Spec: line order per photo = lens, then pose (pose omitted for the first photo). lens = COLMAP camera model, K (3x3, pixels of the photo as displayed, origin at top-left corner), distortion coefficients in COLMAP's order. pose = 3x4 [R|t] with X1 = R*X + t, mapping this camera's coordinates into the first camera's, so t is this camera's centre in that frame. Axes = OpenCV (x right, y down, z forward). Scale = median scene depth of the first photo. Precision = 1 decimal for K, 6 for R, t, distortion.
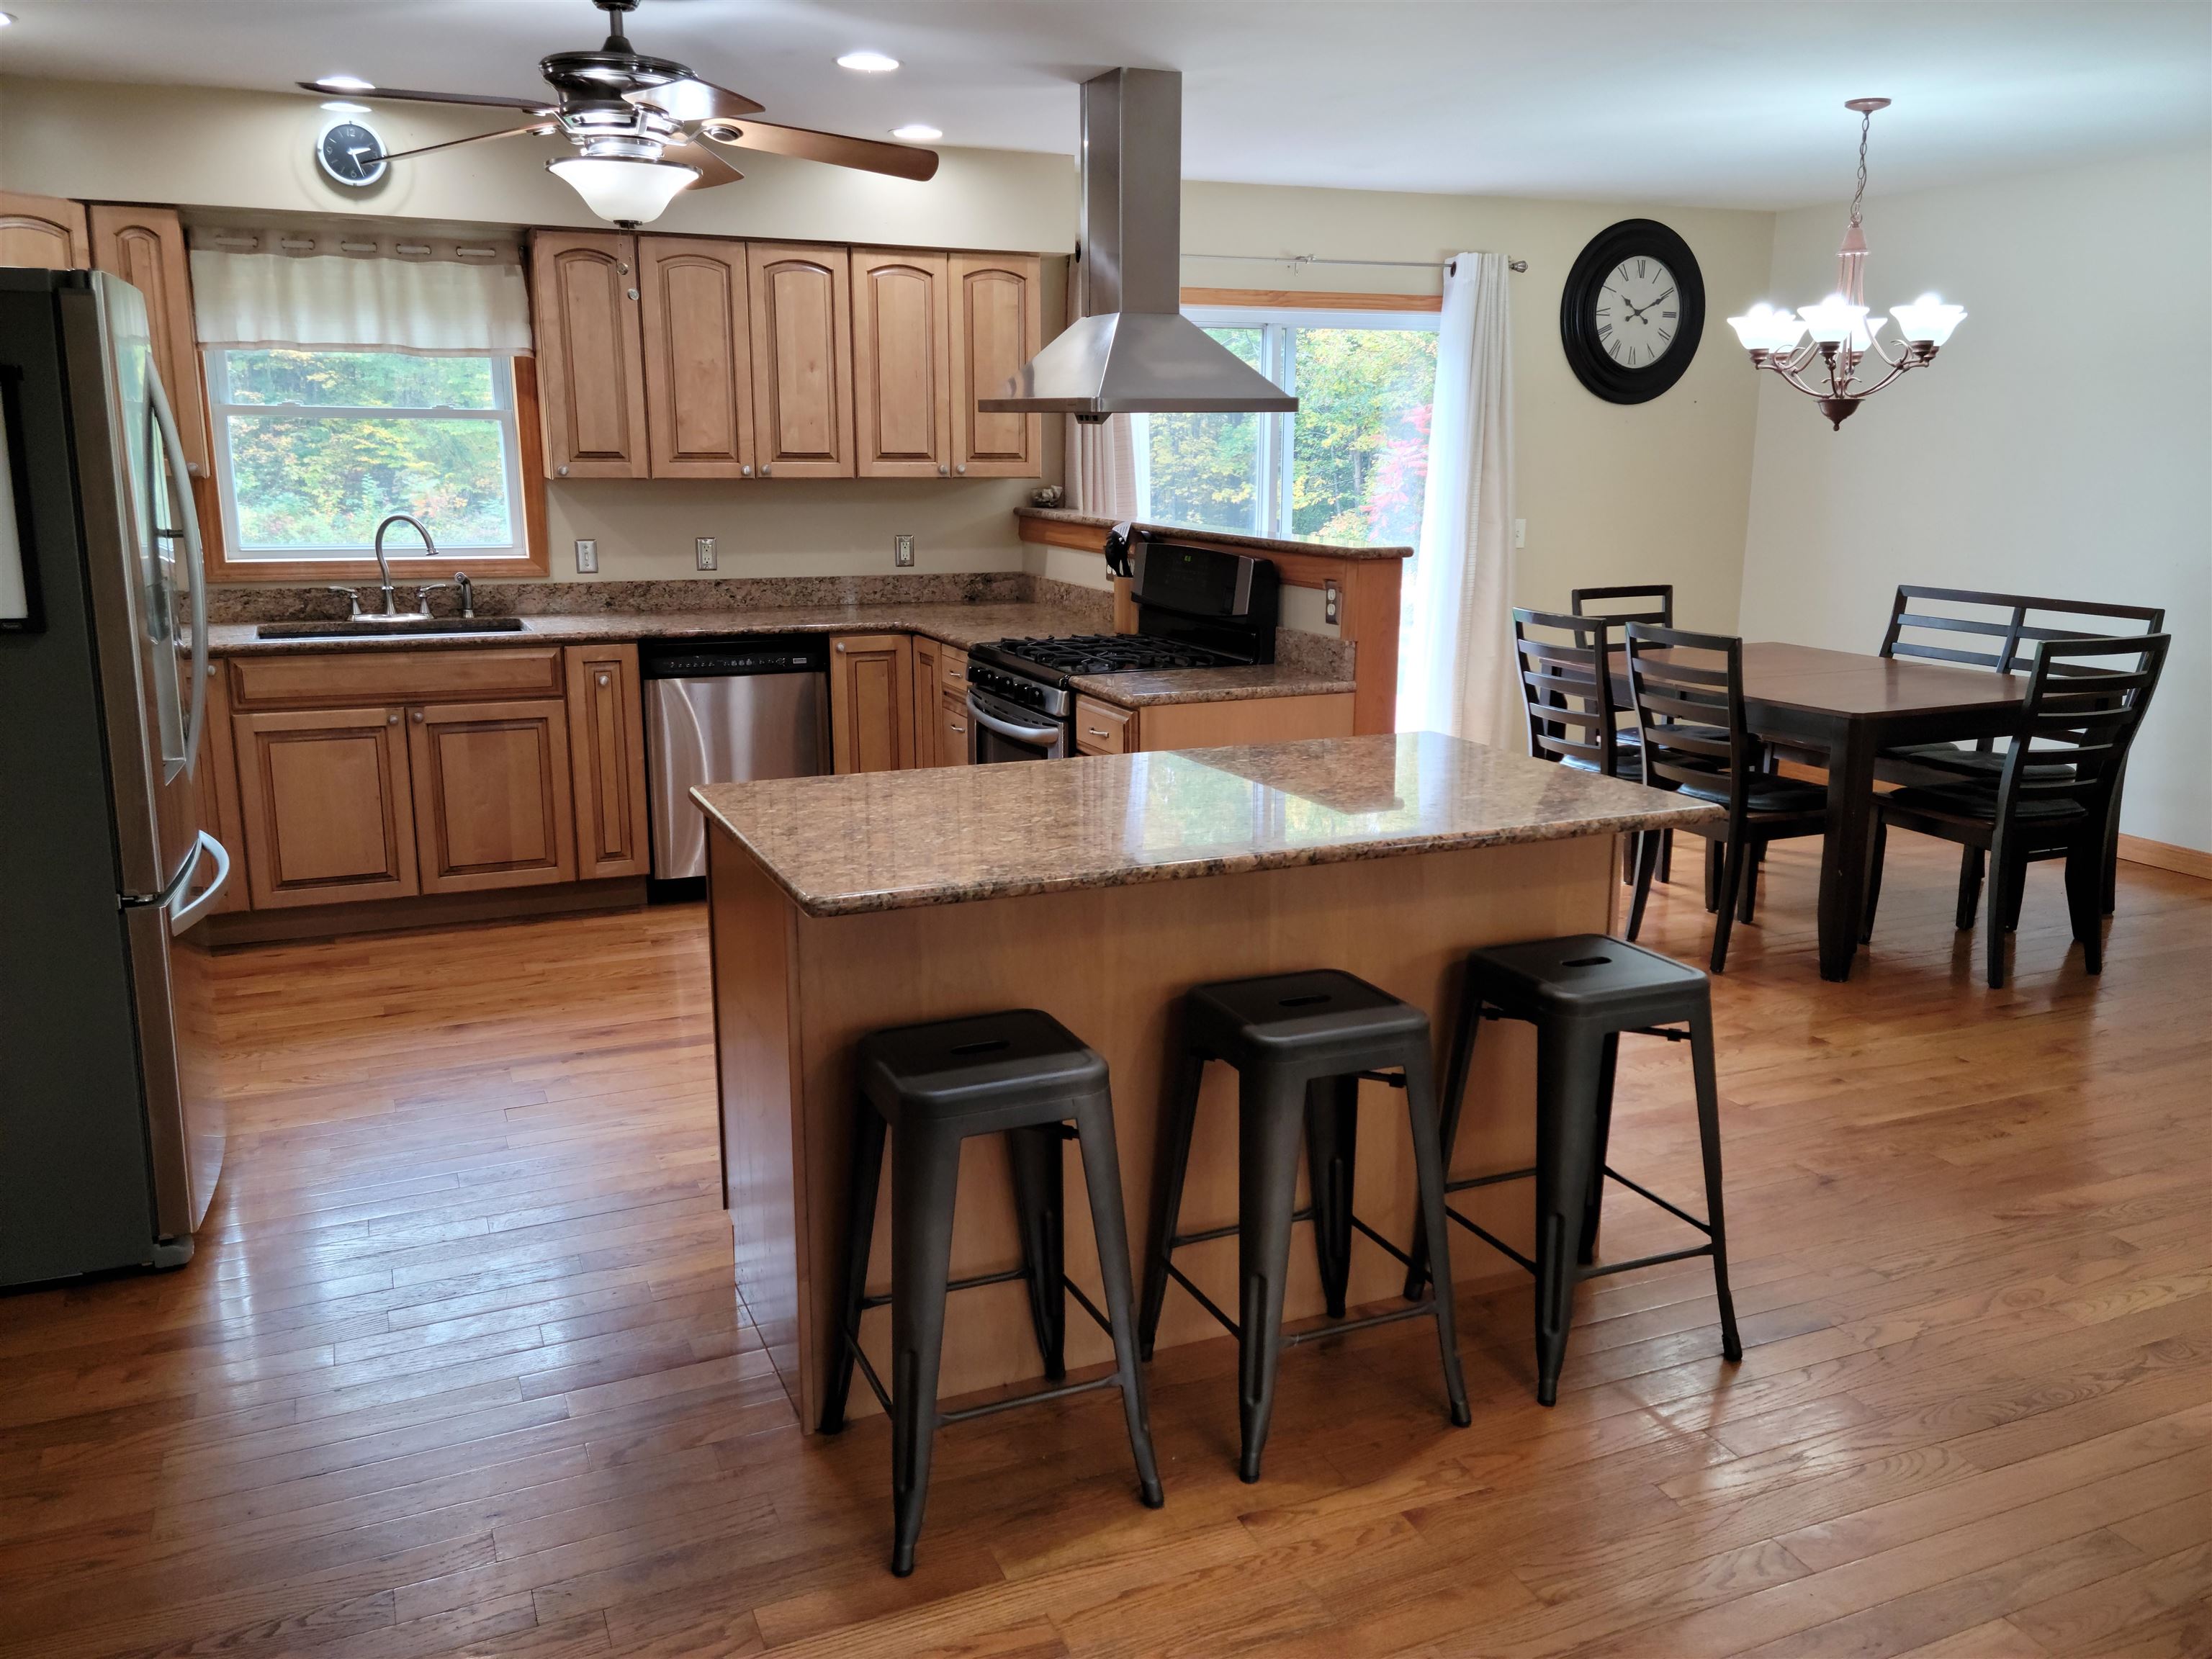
lens RADIAL K [[1743.8, 0, 1107.6], [0, 1743.8, 826.1], [0, 0, 1]] dist [0.060345, -0.031189]
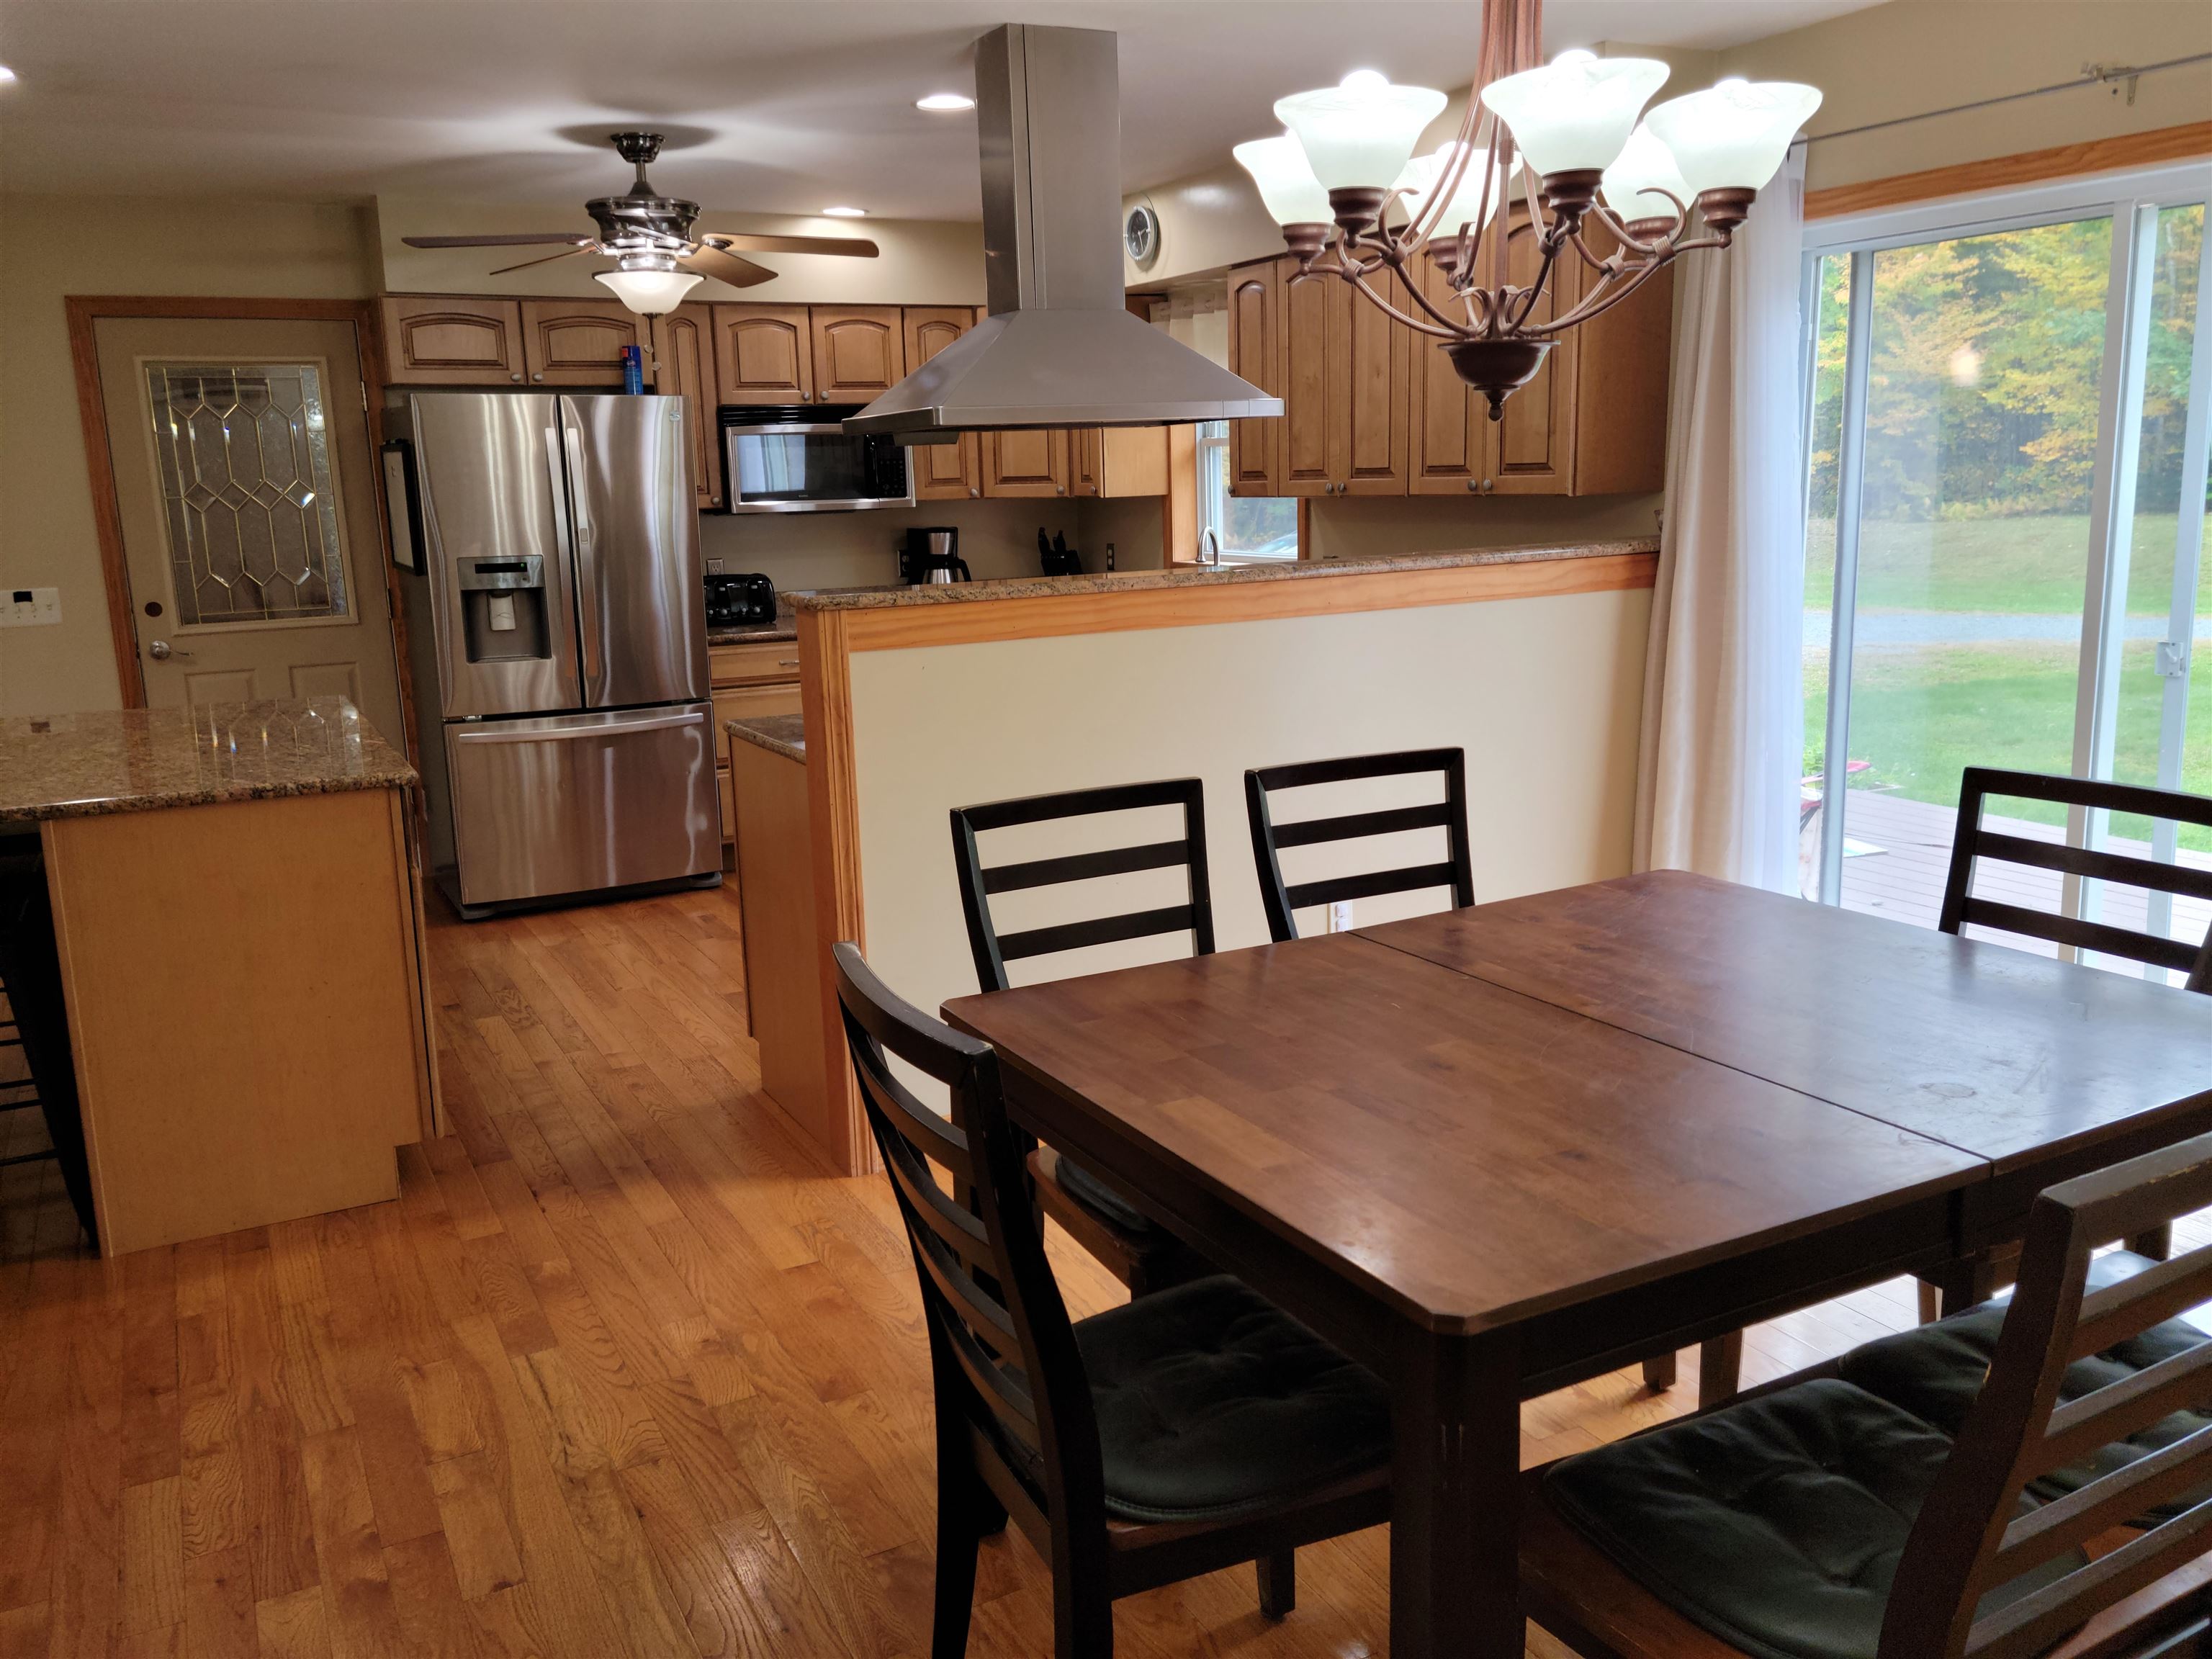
lens RADIAL K [[1743.8, 0, 1101.9], [0, 1743.8, 811.3], [0, 0, 1]] dist [0.060345, -0.031189]
pose [[0.087954, 0.188570, -0.978113, 0.719131], [-0.184002, 0.968097, 0.170093, -0.167884], [0.978983, 0.165015, 0.119845, 0.777288]]
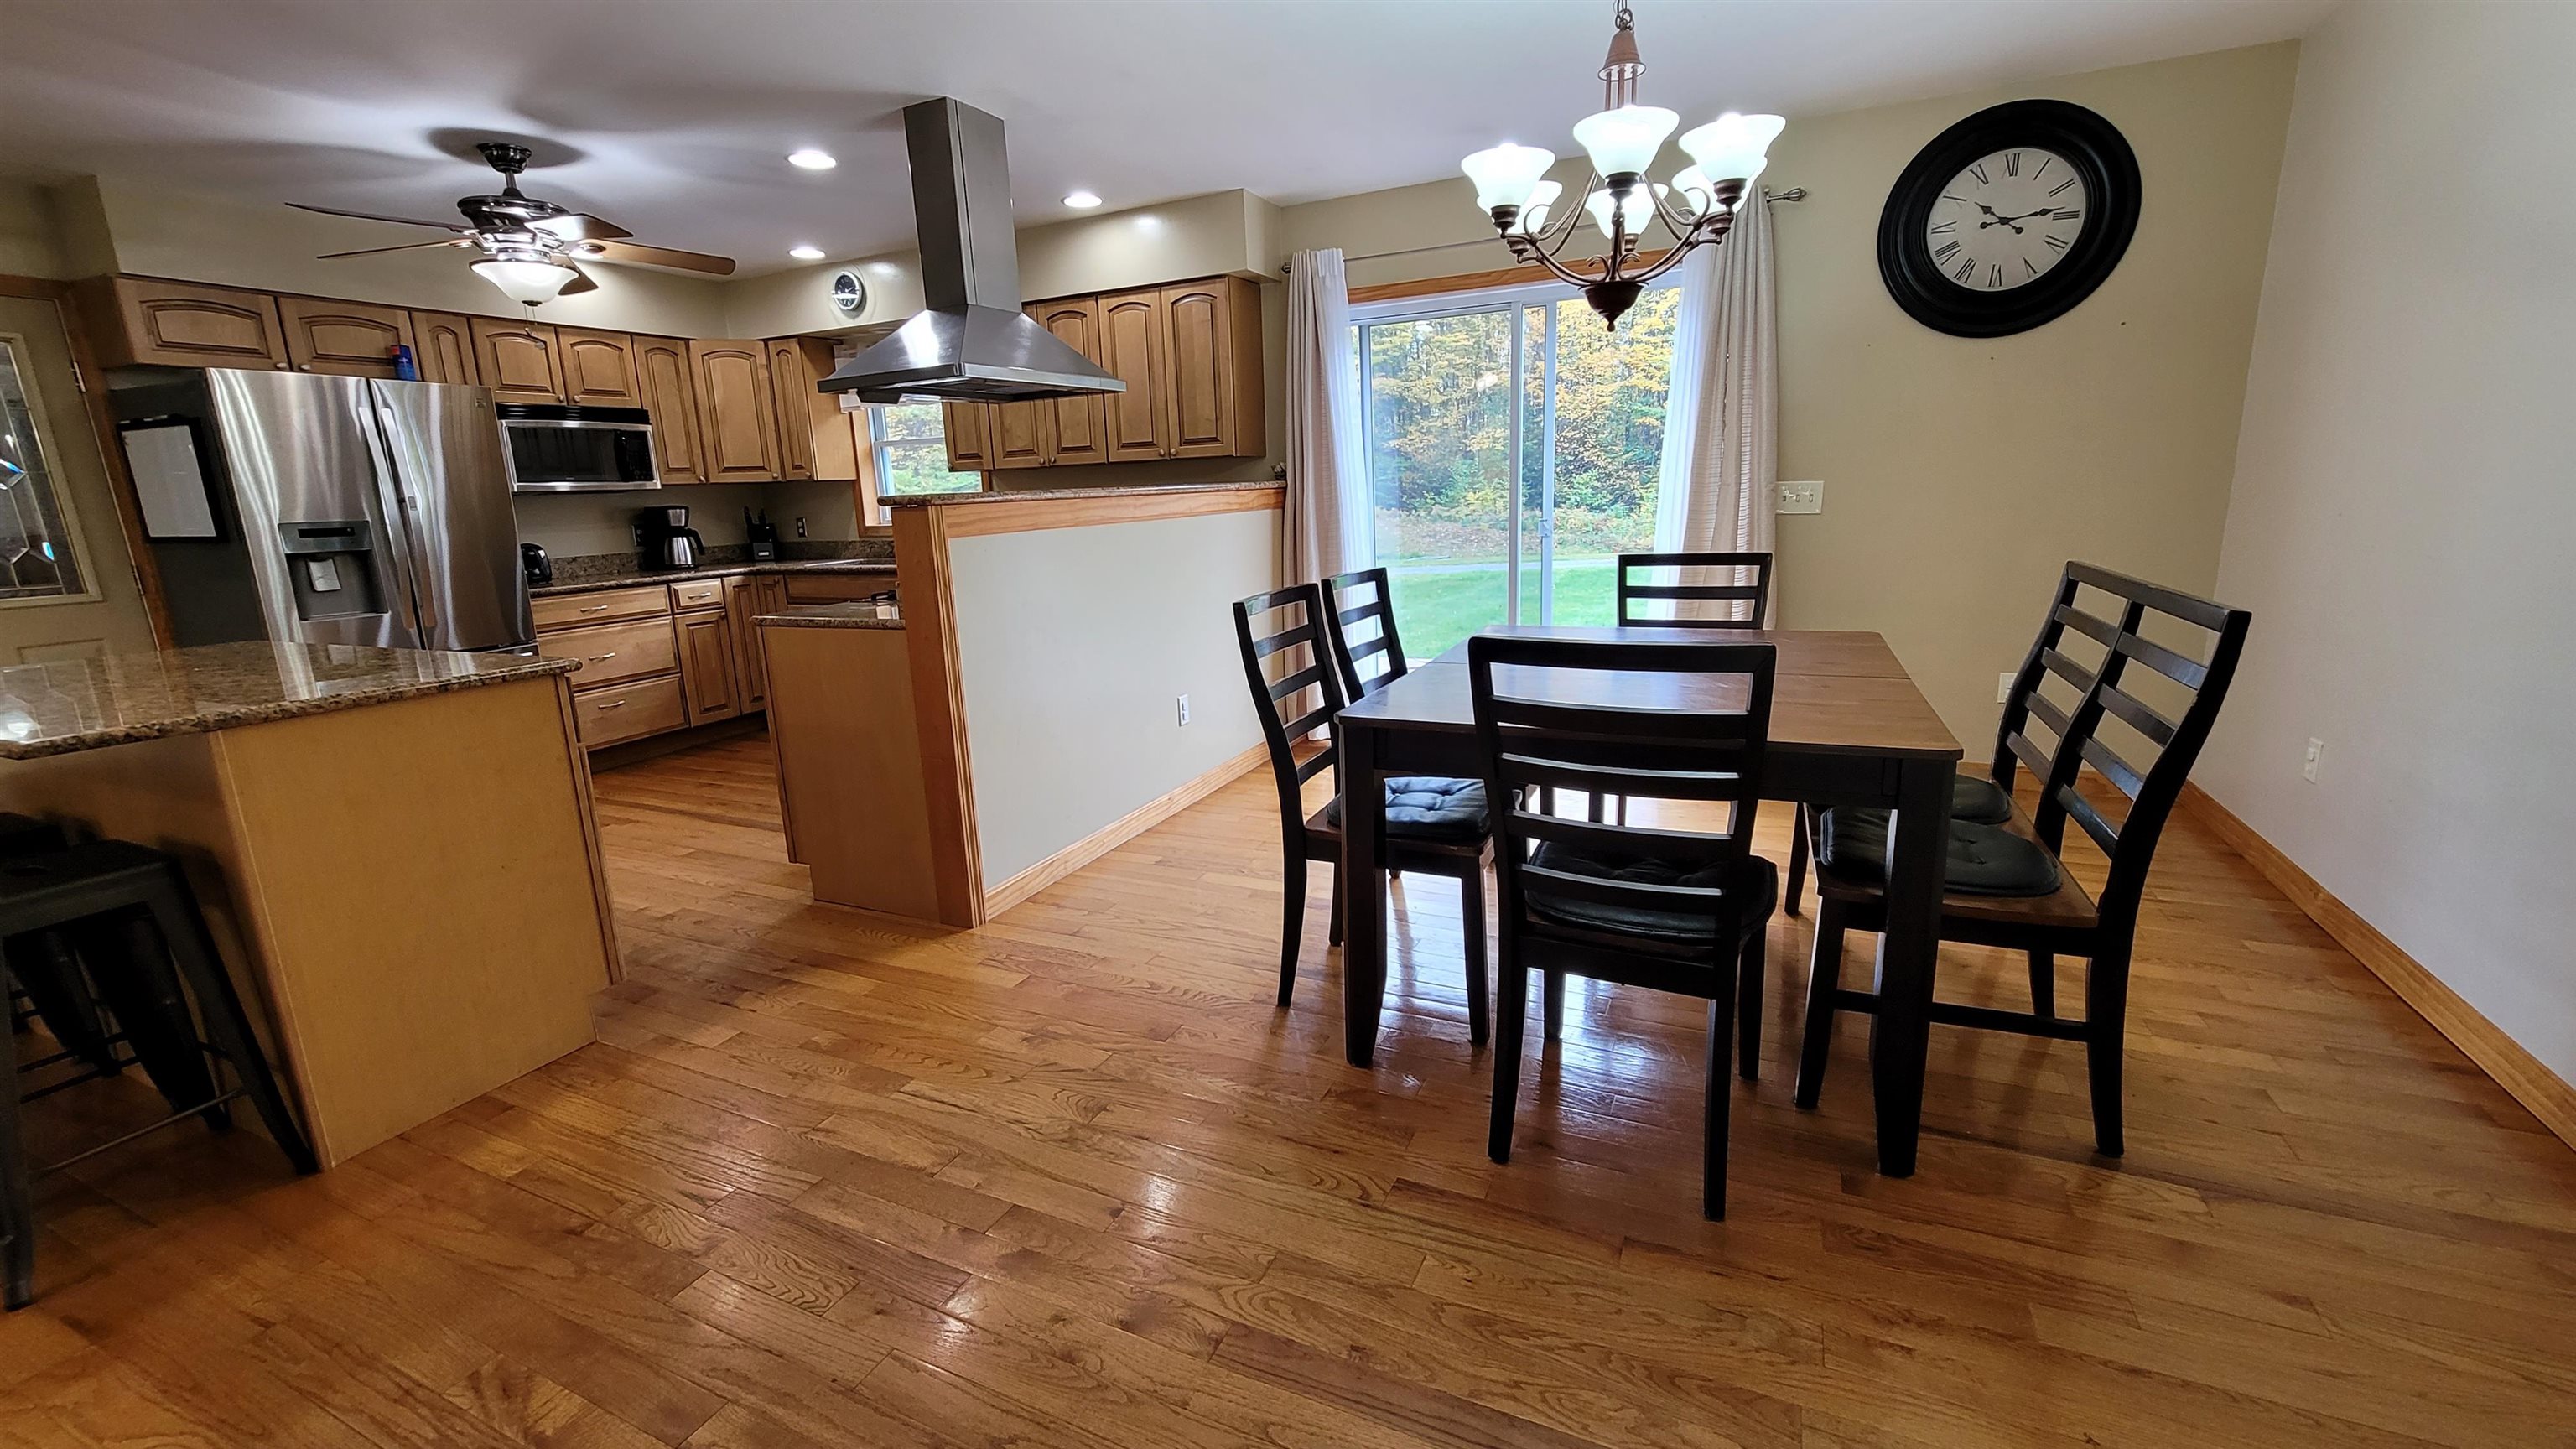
lens RADIAL K [[1047.6, 0, 1264.4], [0, 1047.6, 729.5], [0, 0, 1]] dist [-0.003514, -0.000057]
pose [[0.662739, 0.141641, -0.735333, 0.580005], [-0.120492, 0.989324, 0.081968, -0.073357], [0.739093, 0.034279, 0.672731, 0.543450]]
